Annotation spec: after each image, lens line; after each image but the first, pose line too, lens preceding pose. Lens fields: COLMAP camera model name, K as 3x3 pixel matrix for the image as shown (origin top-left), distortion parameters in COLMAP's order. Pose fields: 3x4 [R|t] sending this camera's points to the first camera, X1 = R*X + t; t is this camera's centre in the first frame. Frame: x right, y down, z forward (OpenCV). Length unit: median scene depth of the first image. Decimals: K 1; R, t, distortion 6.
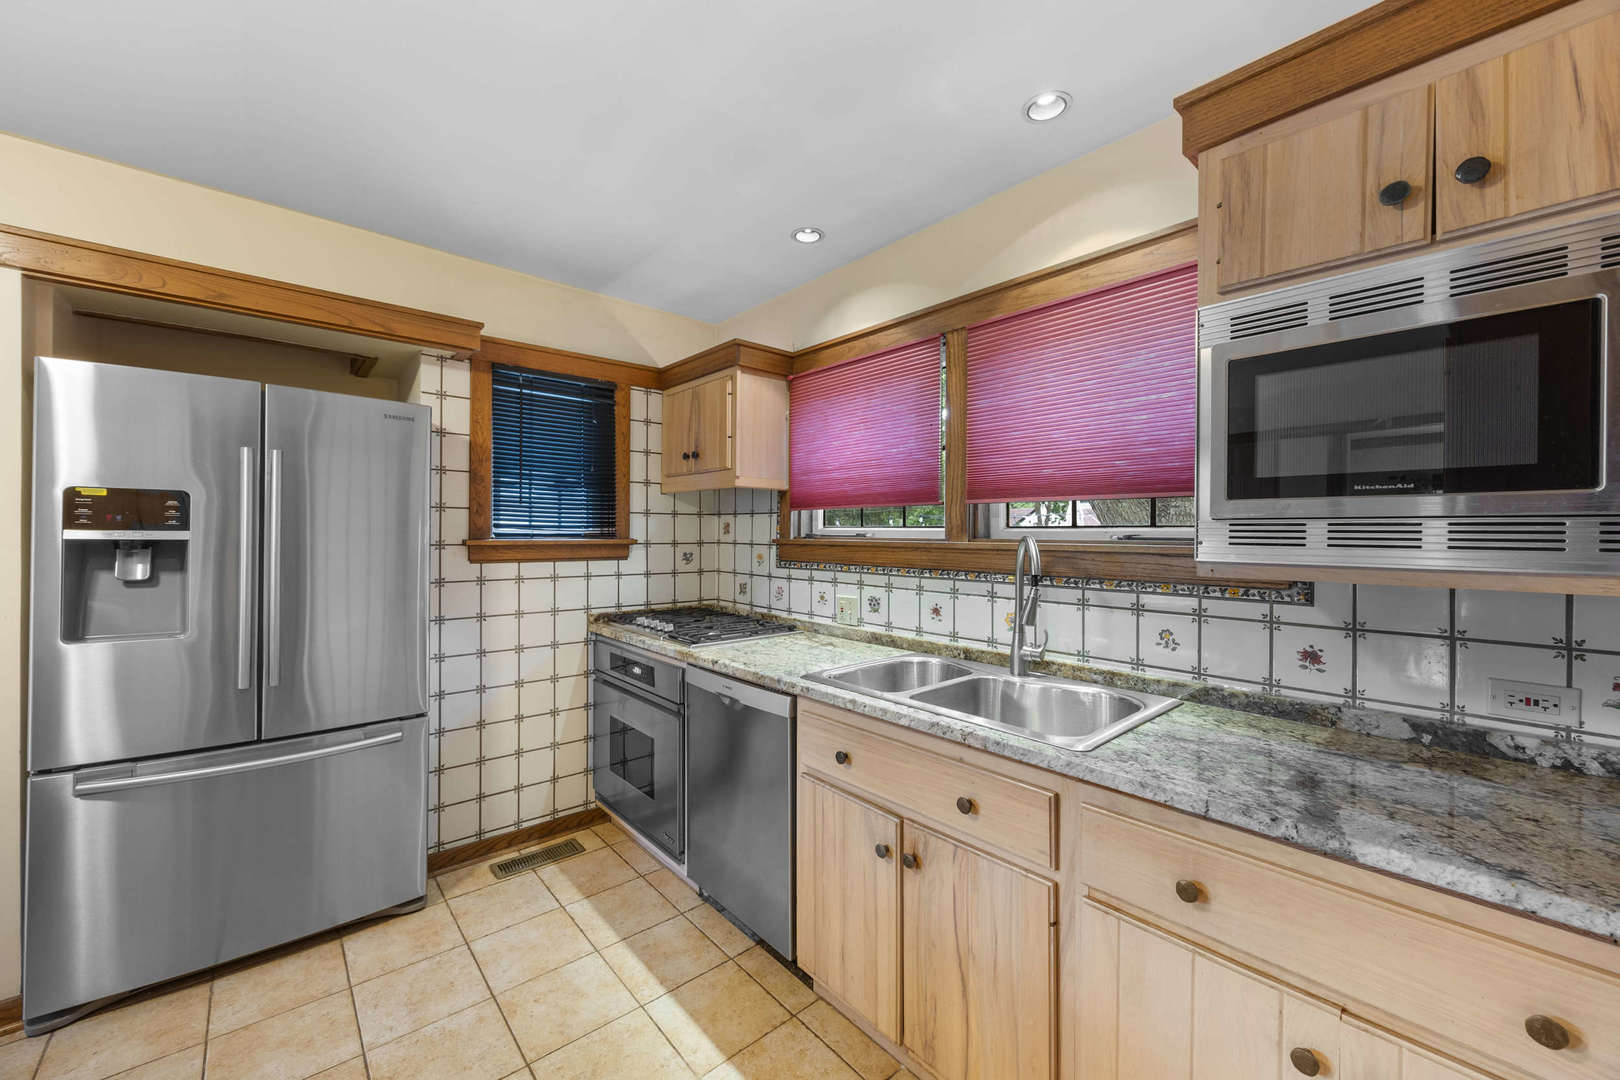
lens RADIAL K [[627.1, 0, 805.3], [0, 627.1, 535.5], [0, 0, 1]] dist [-0.001594, 0.000021]
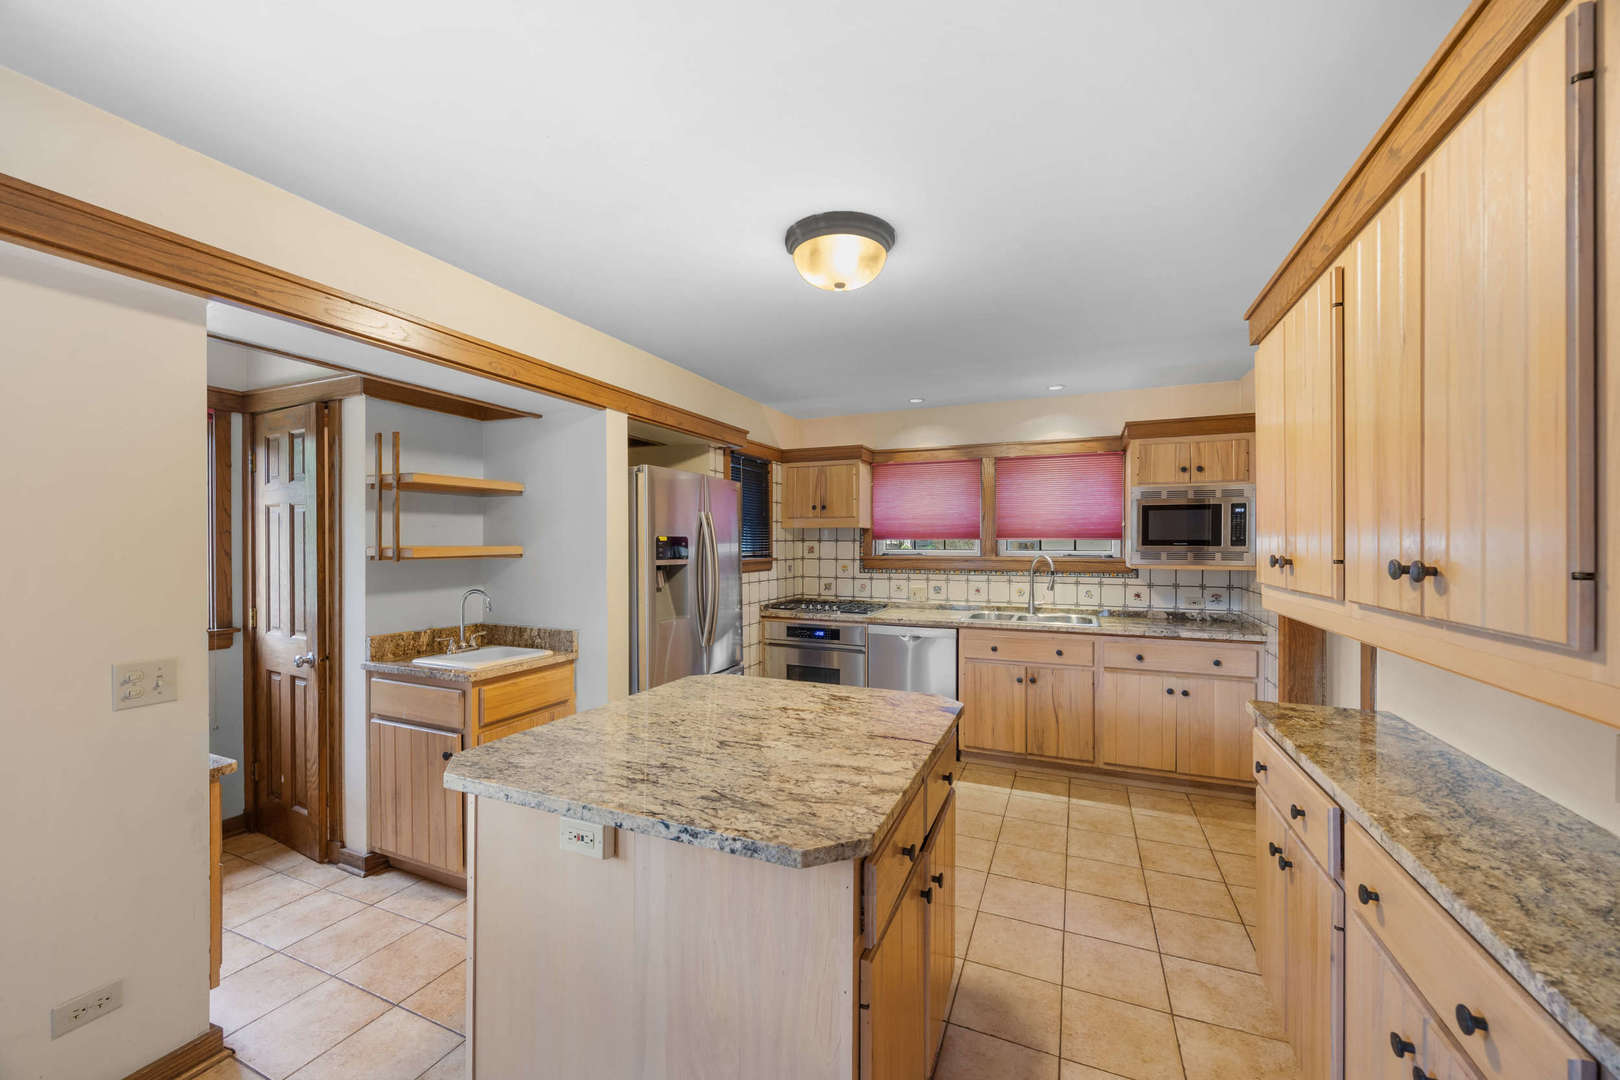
lens RADIAL K [[619.6, 0, 810.0], [0, 619.6, 548.7], [0, 0, 1]] dist [-0.000714, -0.000008]
pose [[0.901585, -0.010736, 0.432468, -1.055323], [0.006839, 0.999921, 0.010565, -0.039575], [-0.432547, -0.006567, 0.901587, -0.551177]]
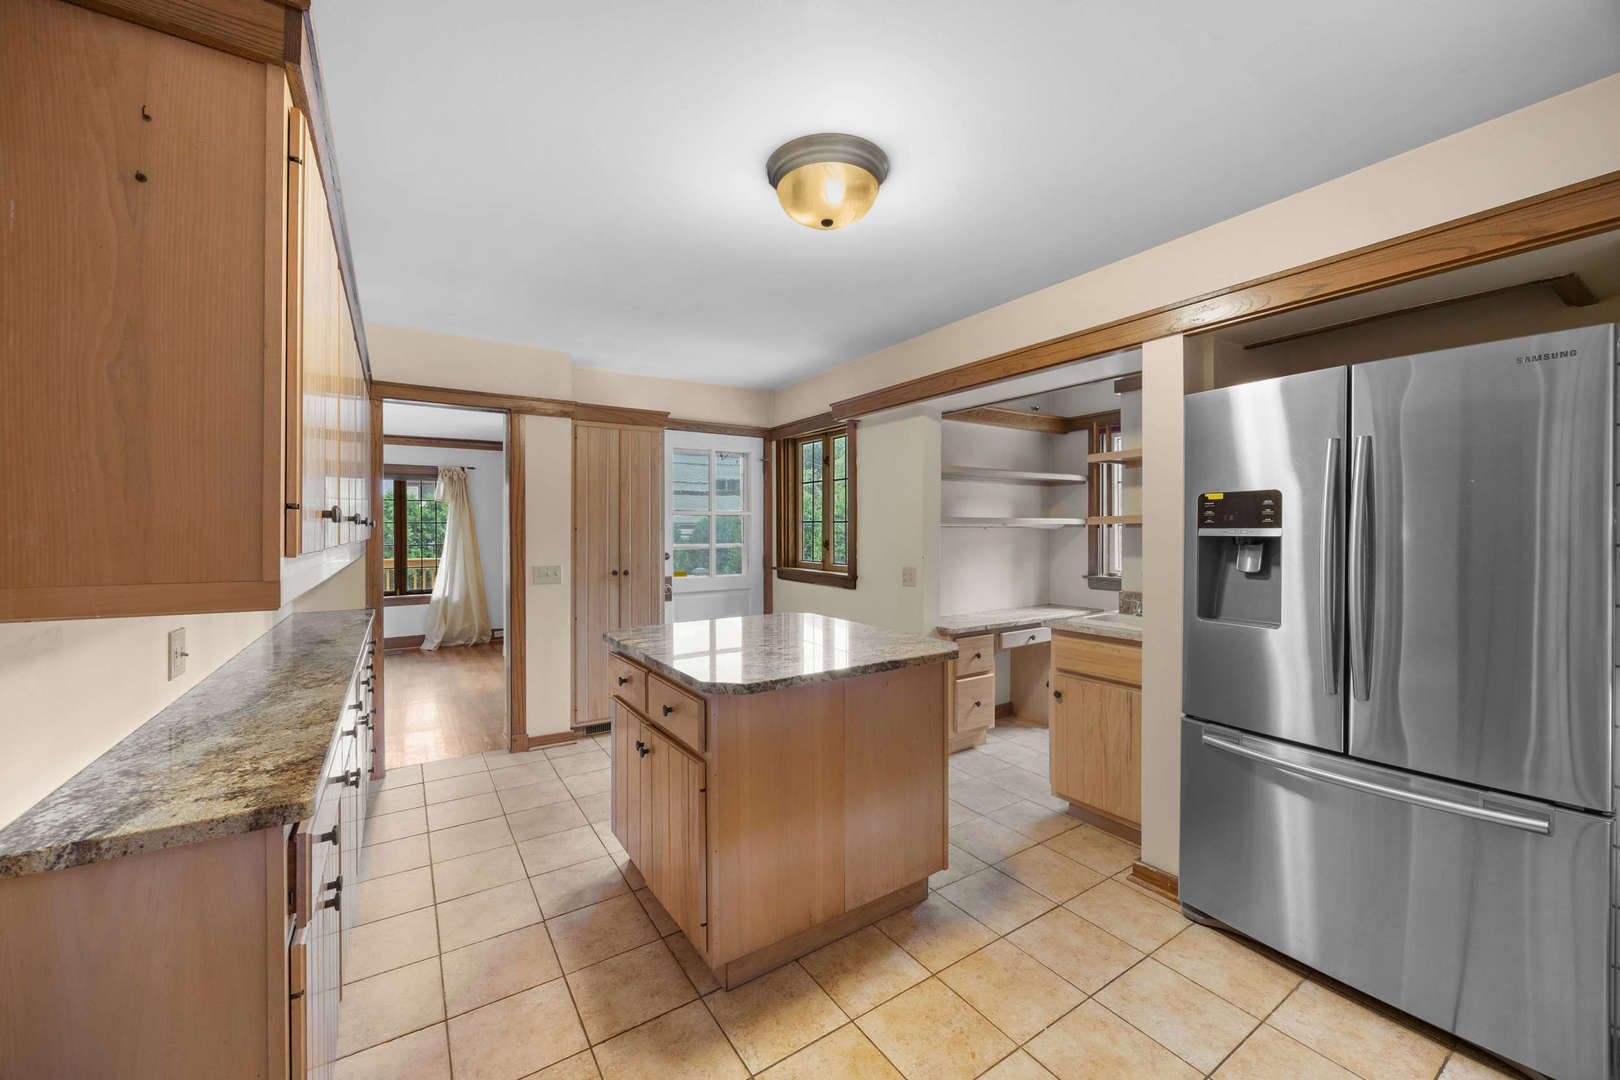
lens RADIAL K [[627.1, 0, 805.3], [0, 627.1, 535.5], [0, 0, 1]] dist [-0.001594, 0.000021]
pose [[-0.139148, -0.002152, -0.990269, 0.115732], [0.003866, 0.999989, -0.002716, 0.003661], [0.990264, -0.004206, -0.139138, 0.265666]]
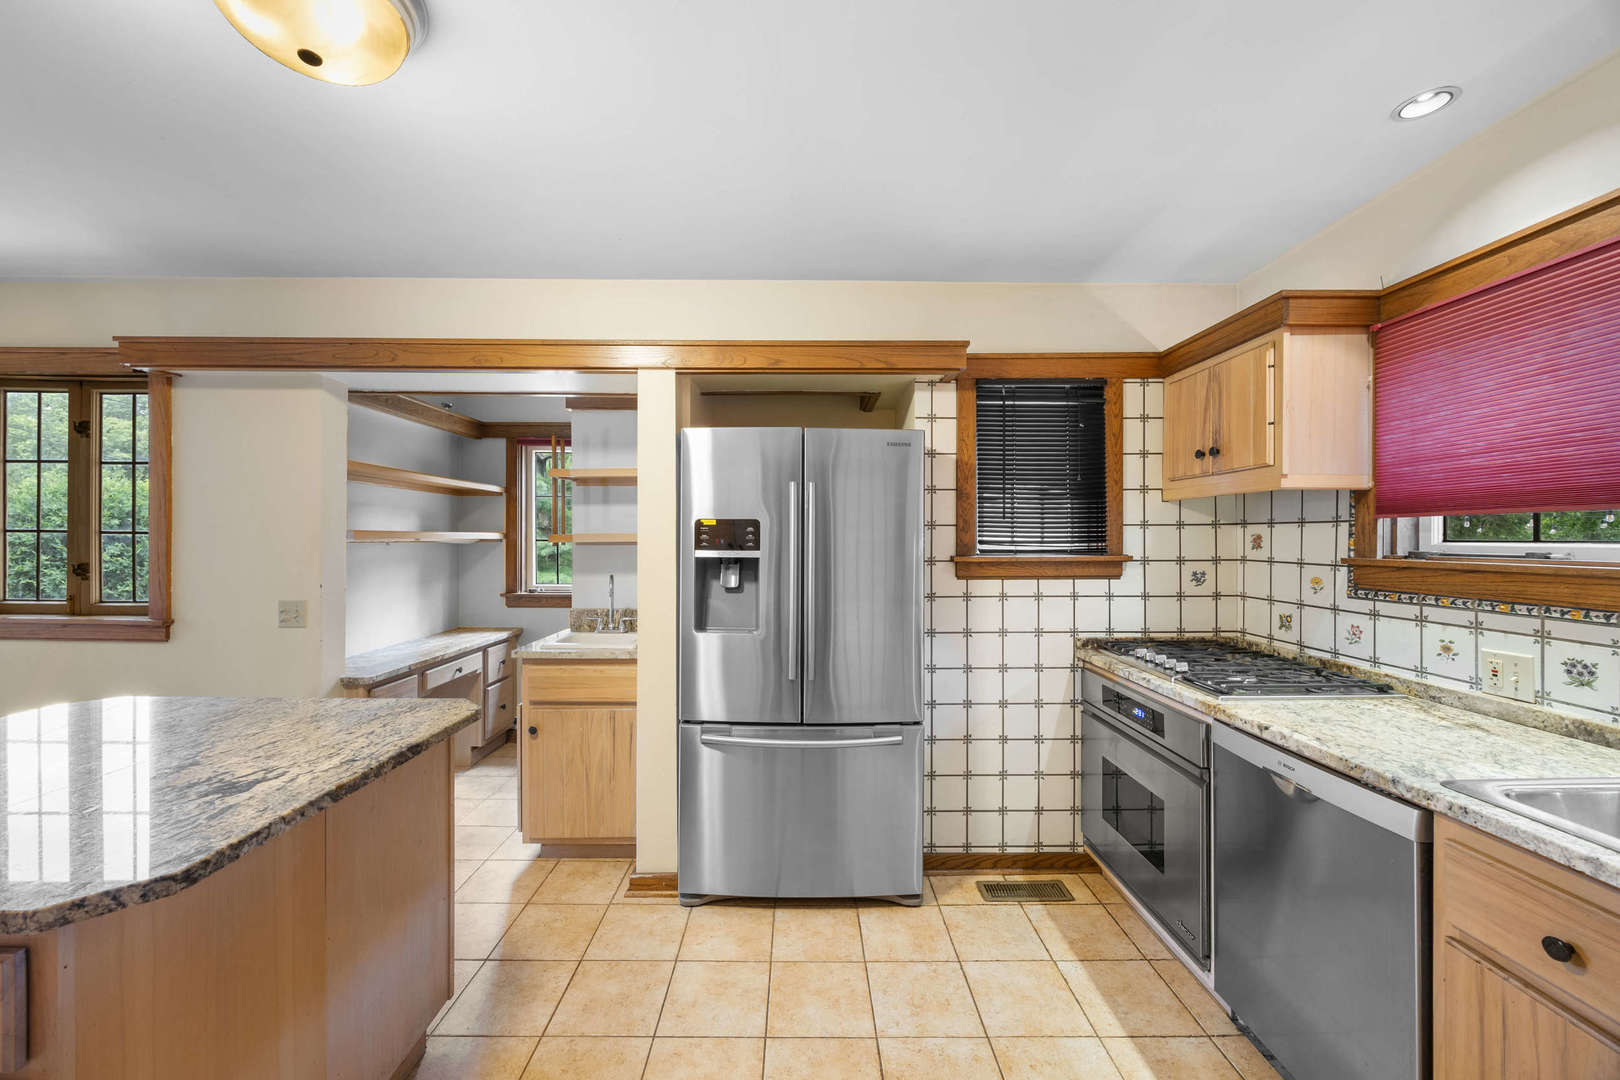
lens RADIAL K [[623.9, 0, 806.8], [0, 623.9, 543.4], [0, 0, 1]] dist [-0.000780, 0.000119]
pose [[0.760520, -0.002230, -0.649311, -0.062941], [0.004546, 0.999988, 0.001891, -0.017547], [0.649299, -0.004390, 0.760520, 0.069995]]
